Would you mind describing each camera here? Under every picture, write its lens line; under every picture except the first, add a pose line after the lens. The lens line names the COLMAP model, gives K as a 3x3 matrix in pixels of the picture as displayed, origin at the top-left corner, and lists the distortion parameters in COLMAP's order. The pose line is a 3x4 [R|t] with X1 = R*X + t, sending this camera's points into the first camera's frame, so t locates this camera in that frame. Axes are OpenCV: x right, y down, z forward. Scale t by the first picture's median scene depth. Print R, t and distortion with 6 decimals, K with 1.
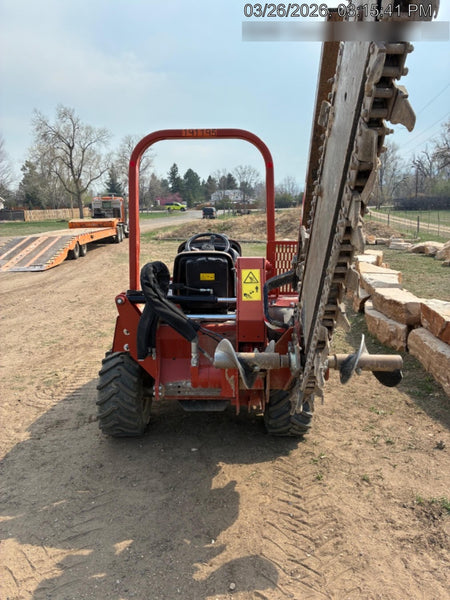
lens RADIAL K [[451.1, 0, 223.7], [0, 451.1, 293.3], [0, 0, 1]] dist [0.059933, -0.078255]
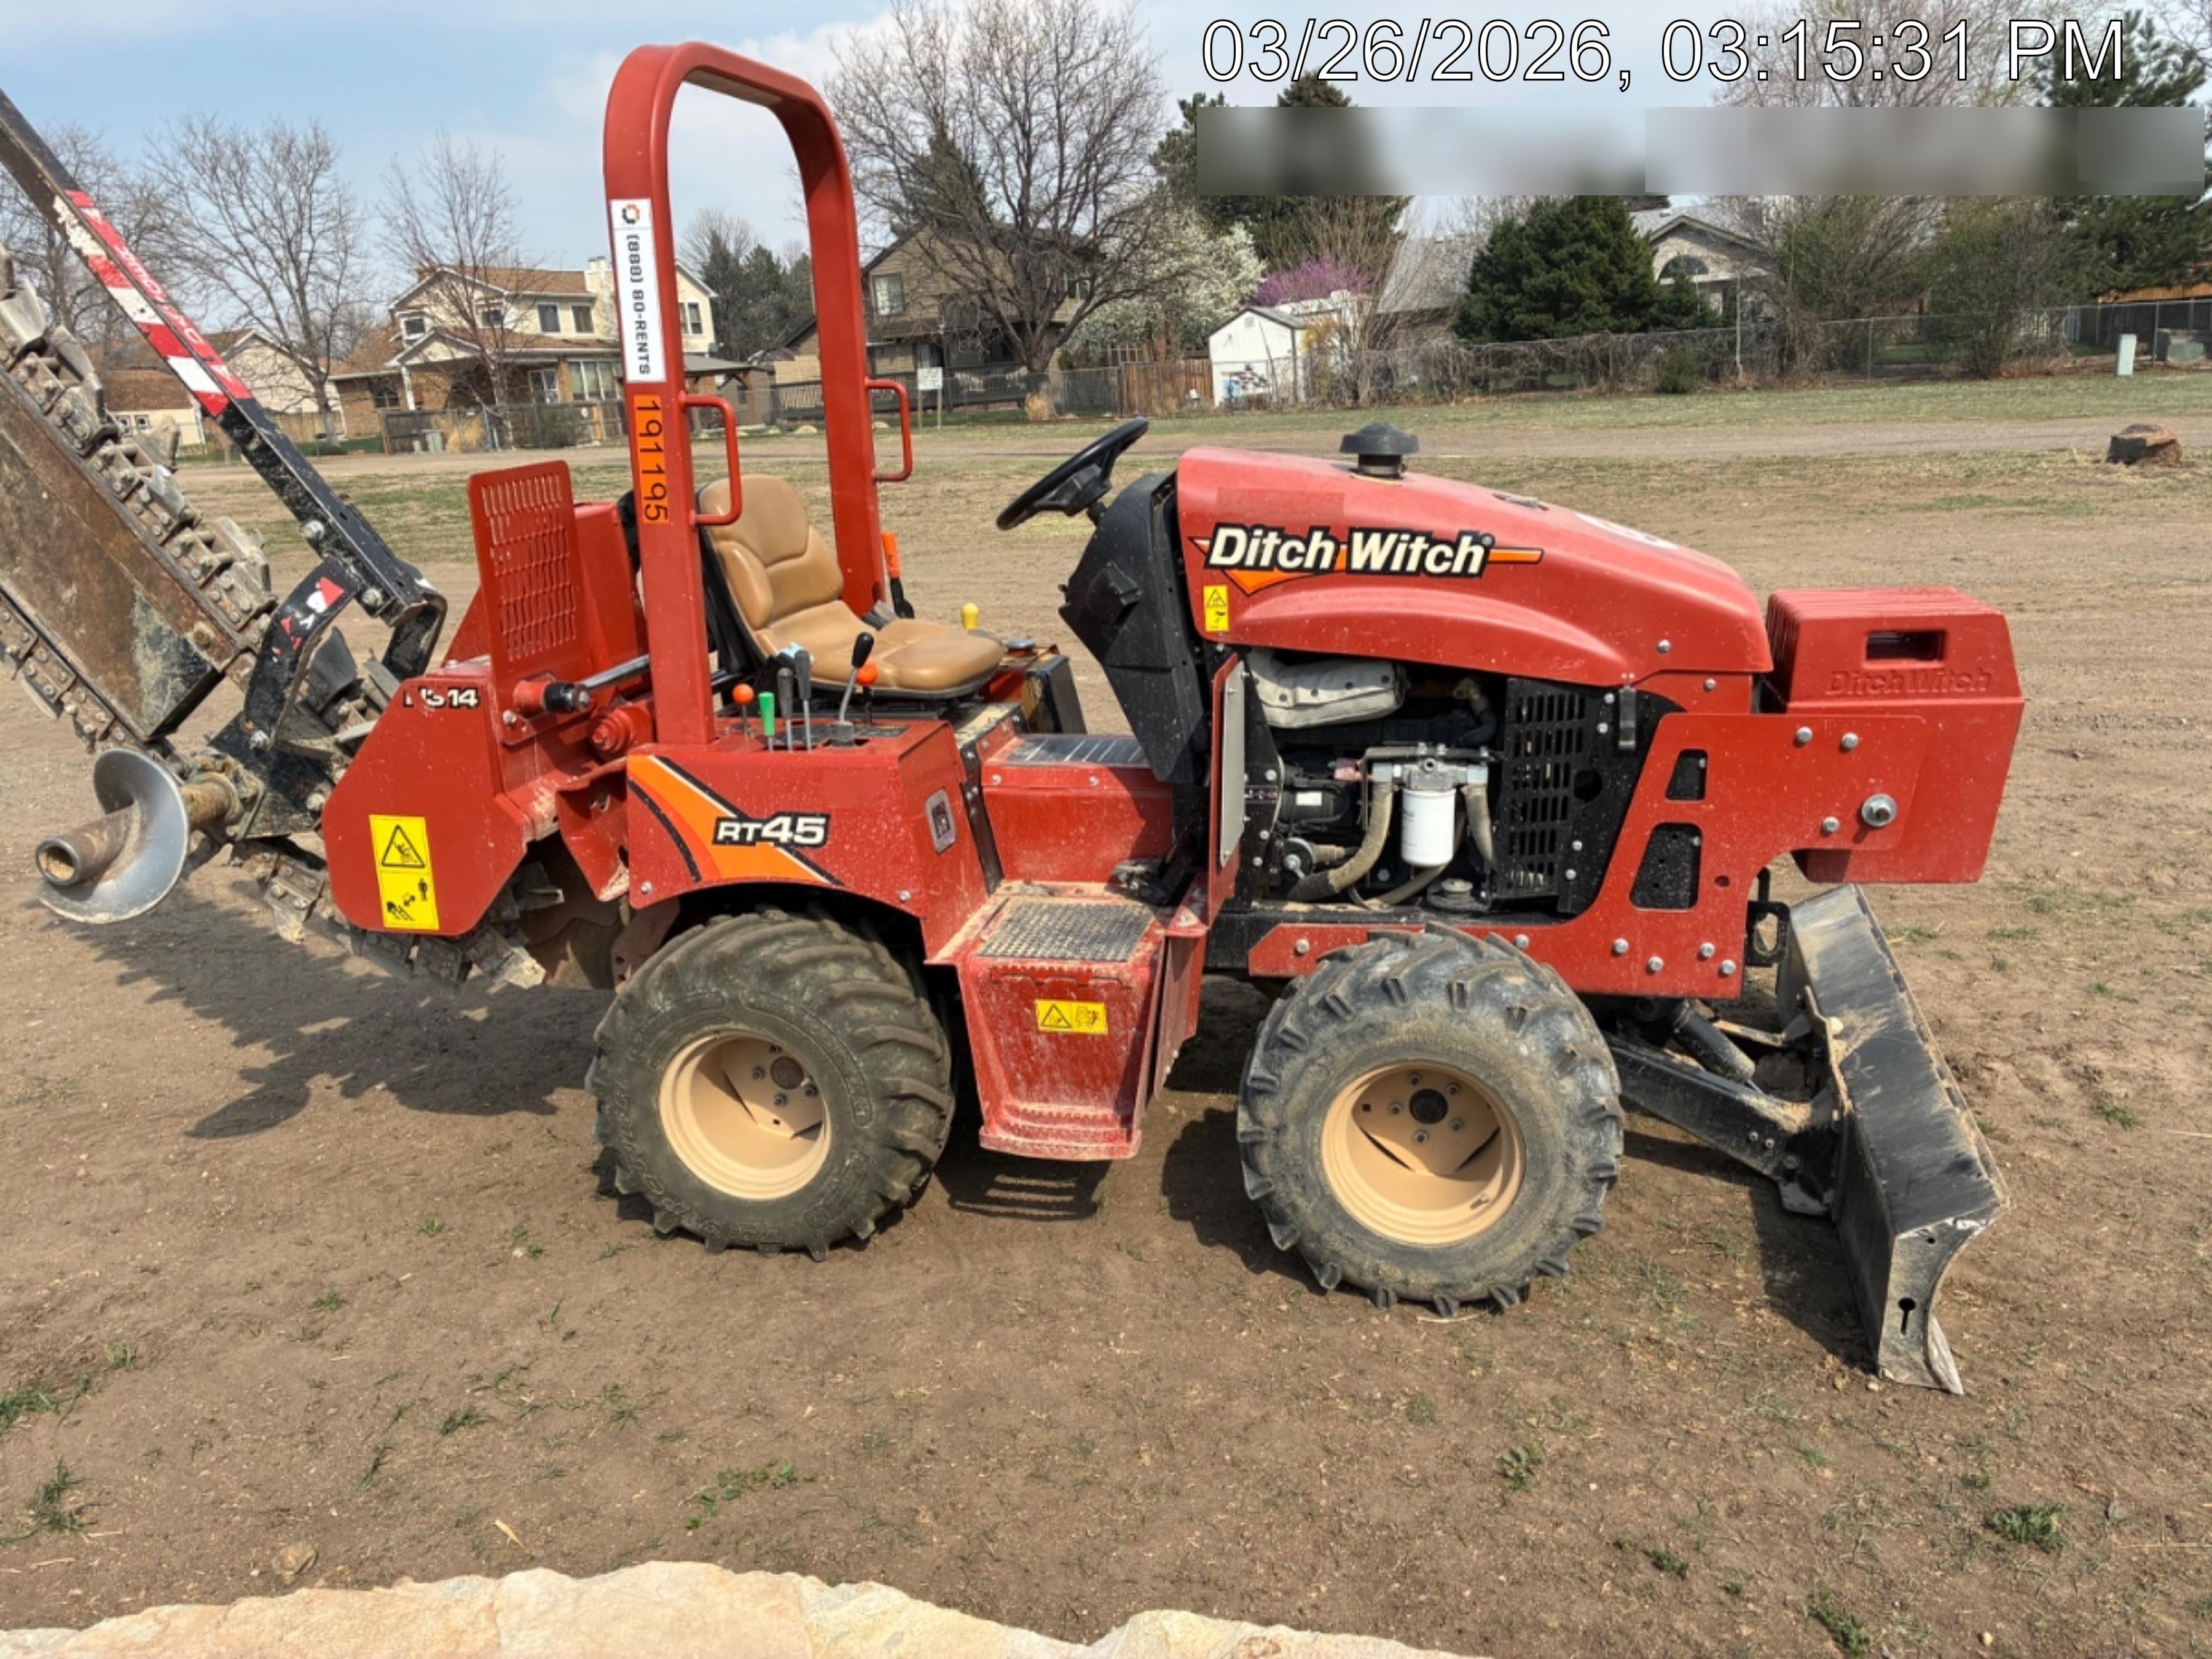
lens RADIAL K [[1663.0, 0, 1106.0], [0, 1663.0, 829.5], [0, 0, 1]] dist [0.059933, -0.078255]
pose [[-0.177942, 0.285339, -0.941763, 1.226405], [-0.119859, 0.943626, 0.308550, -0.287302], [0.976714, 0.167783, -0.133711, 1.685763]]
